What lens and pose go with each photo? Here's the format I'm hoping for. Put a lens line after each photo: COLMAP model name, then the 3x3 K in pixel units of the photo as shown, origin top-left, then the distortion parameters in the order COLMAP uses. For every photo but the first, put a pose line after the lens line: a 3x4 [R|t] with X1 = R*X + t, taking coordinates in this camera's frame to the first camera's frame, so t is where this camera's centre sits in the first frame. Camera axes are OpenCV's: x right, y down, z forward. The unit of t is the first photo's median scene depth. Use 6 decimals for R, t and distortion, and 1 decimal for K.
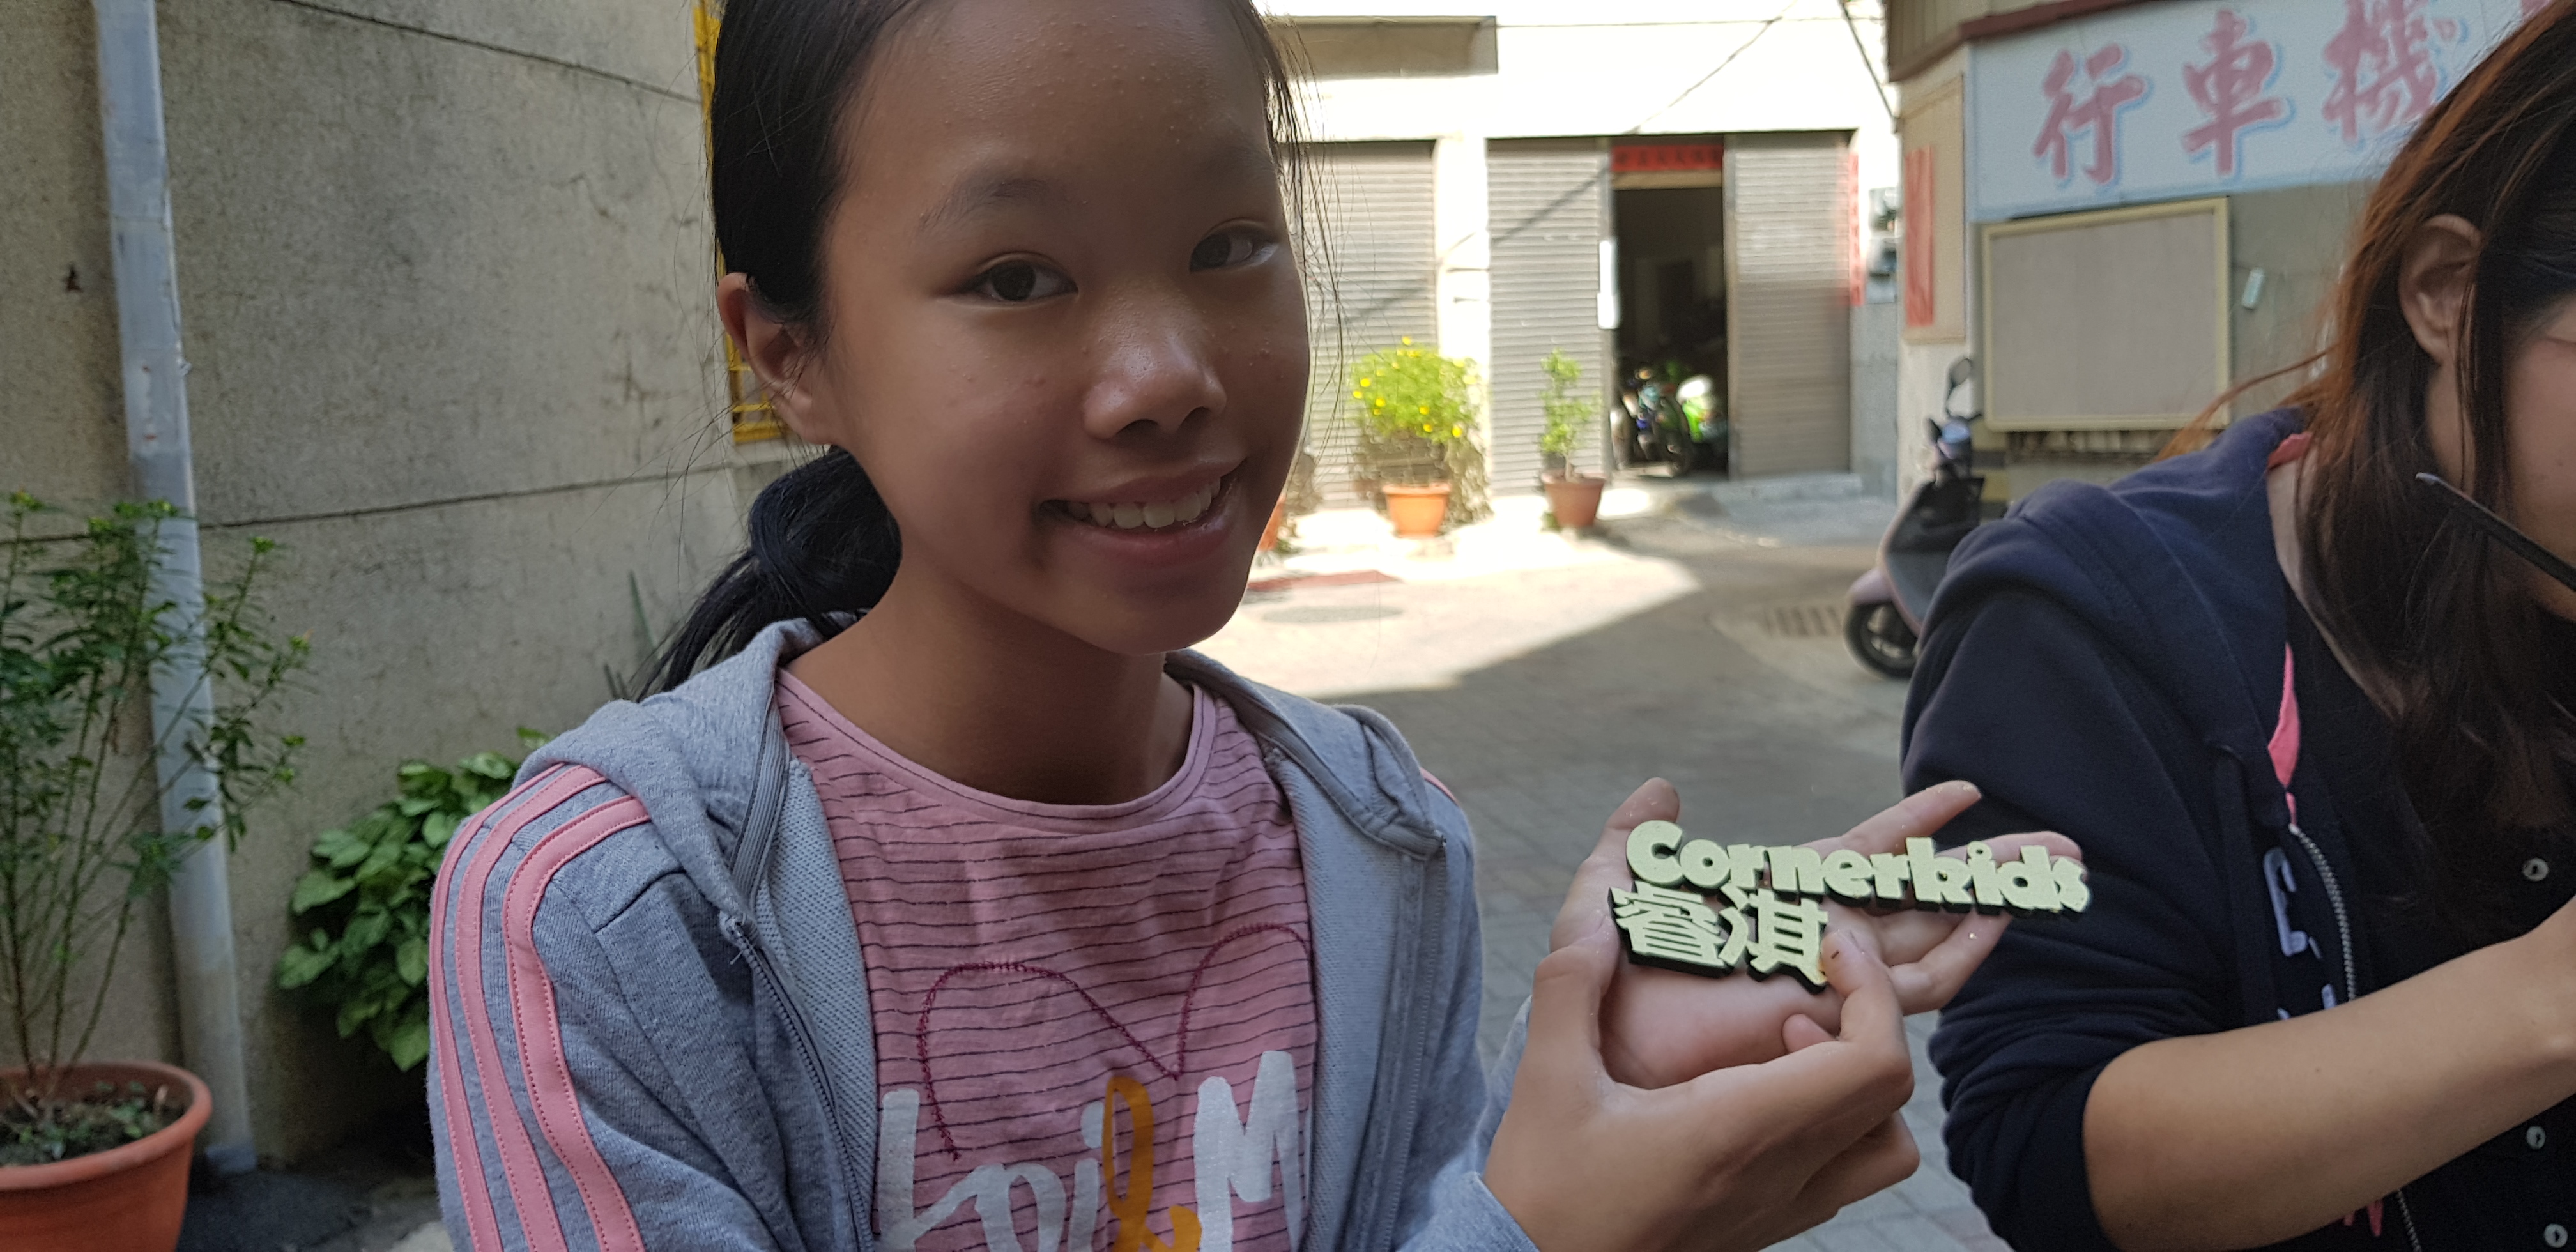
lens RADIAL K [[2051.6, 0, 1204.5], [0, 2051.6, 538.4], [0, 0, 1]] dist [0.108644, -0.184966]
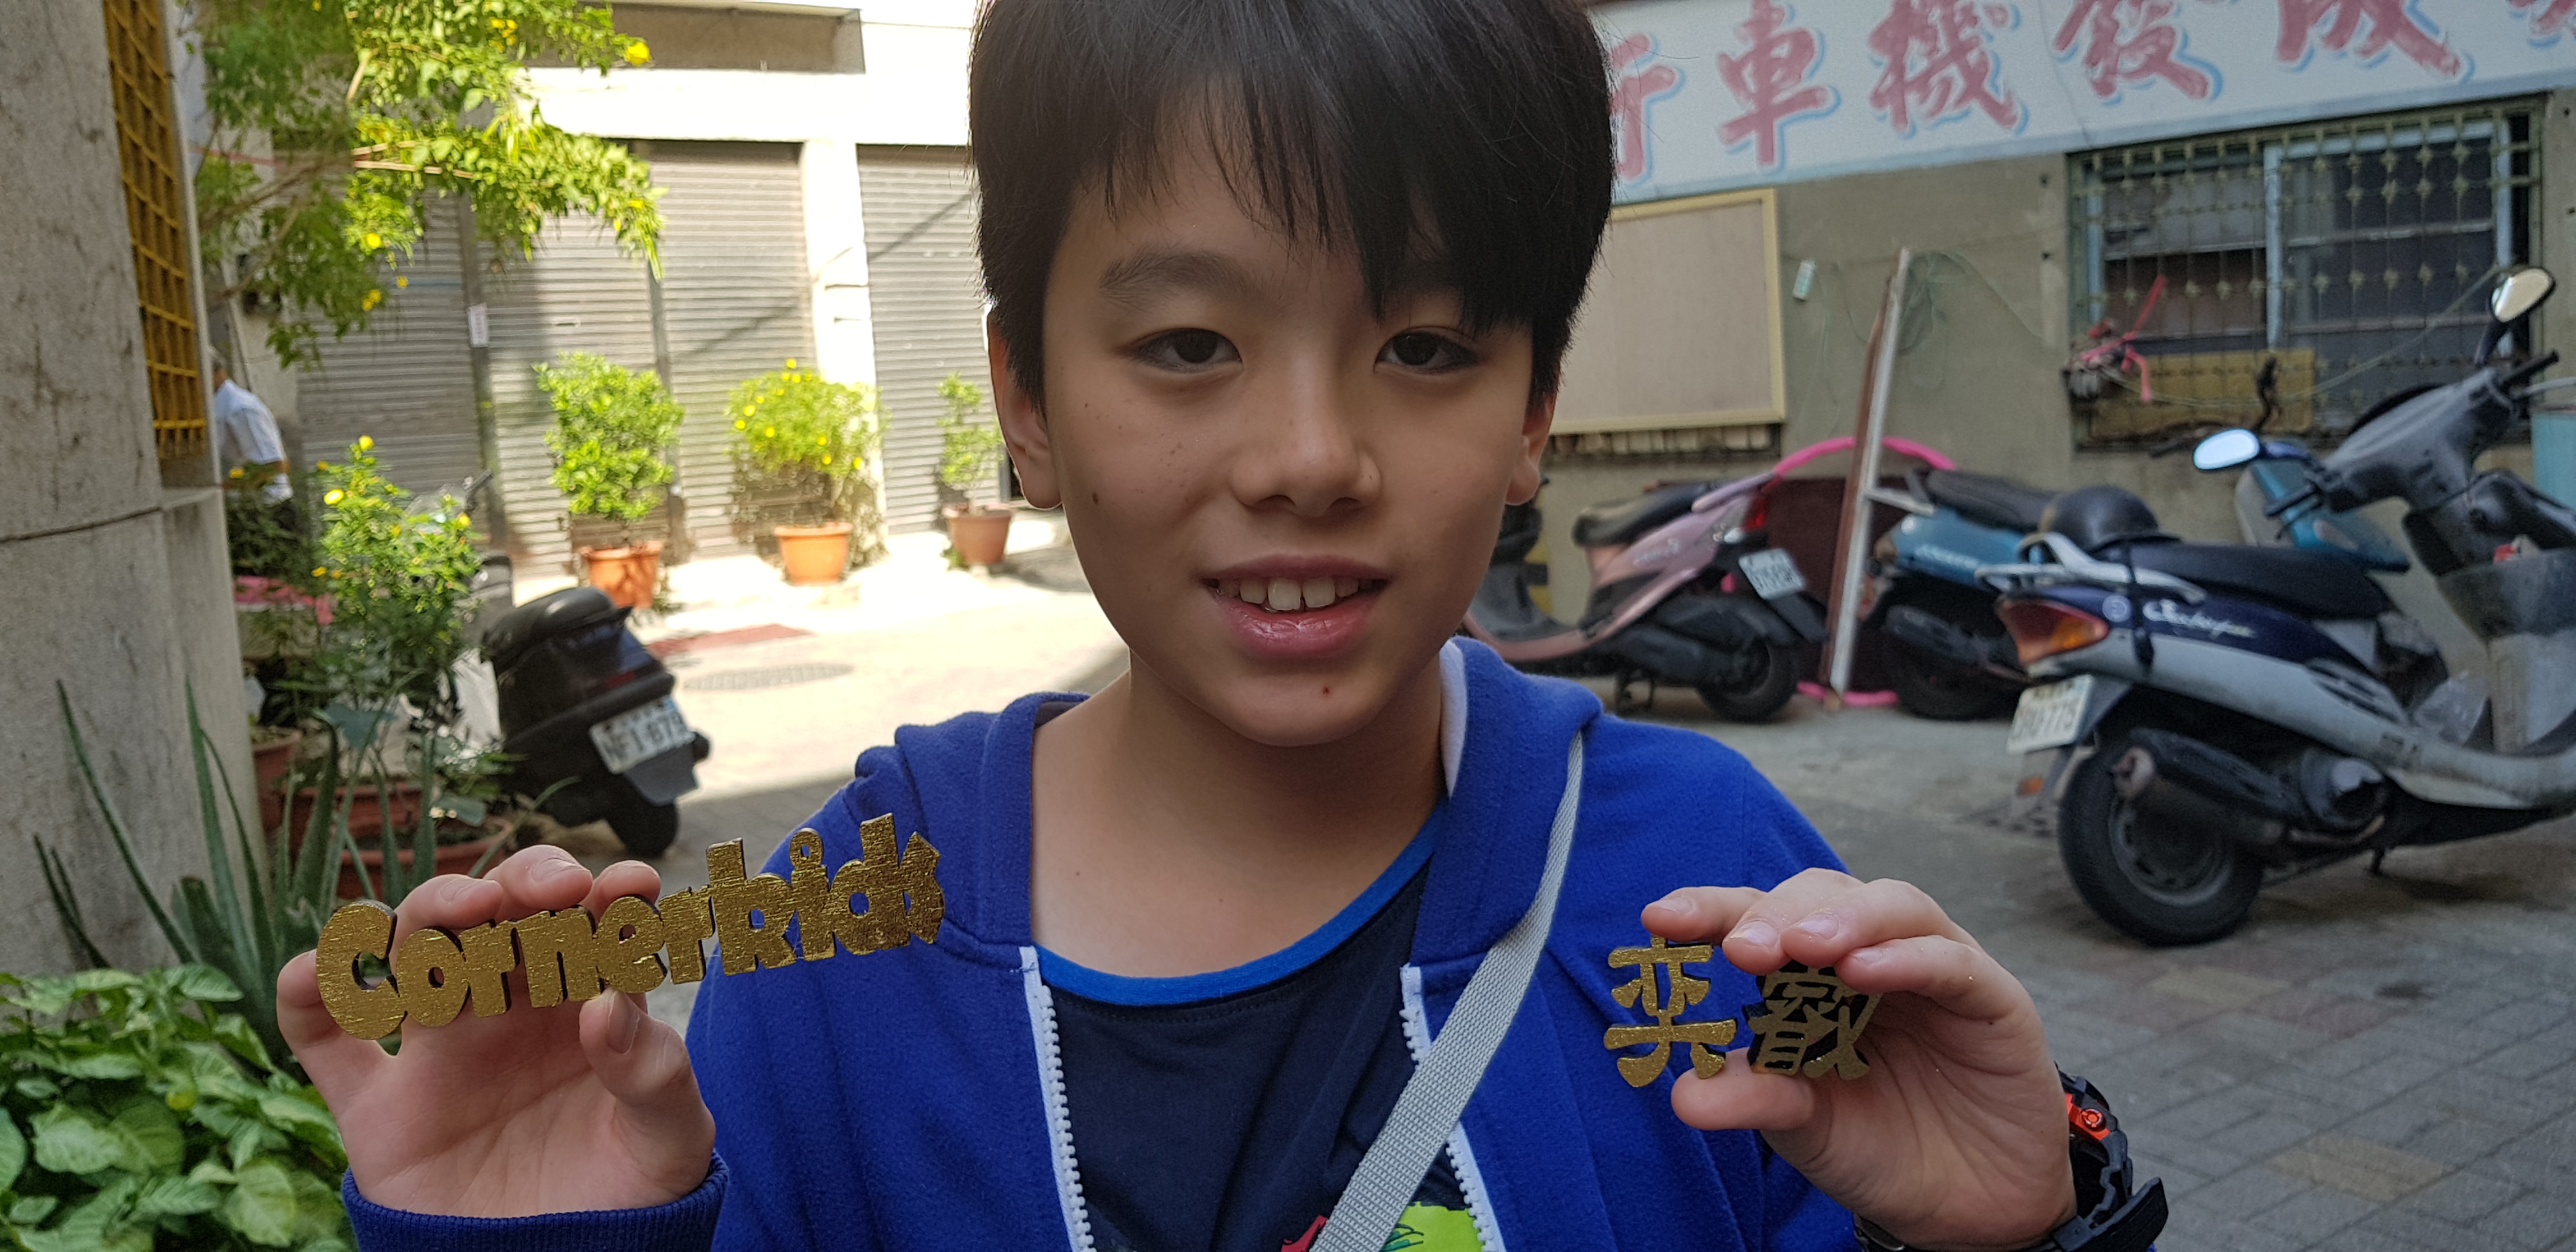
lens RADIAL K [[2051.6, 0, 1204.5], [0, 2051.6, 538.4], [0, 0, 1]] dist [0.108644, -0.184966]
pose [[0.928660, -0.043689, 0.368351, -0.118004], [0.051958, 0.998570, -0.012555, -0.000234], [-0.367276, 0.030799, 0.929602, 0.183503]]
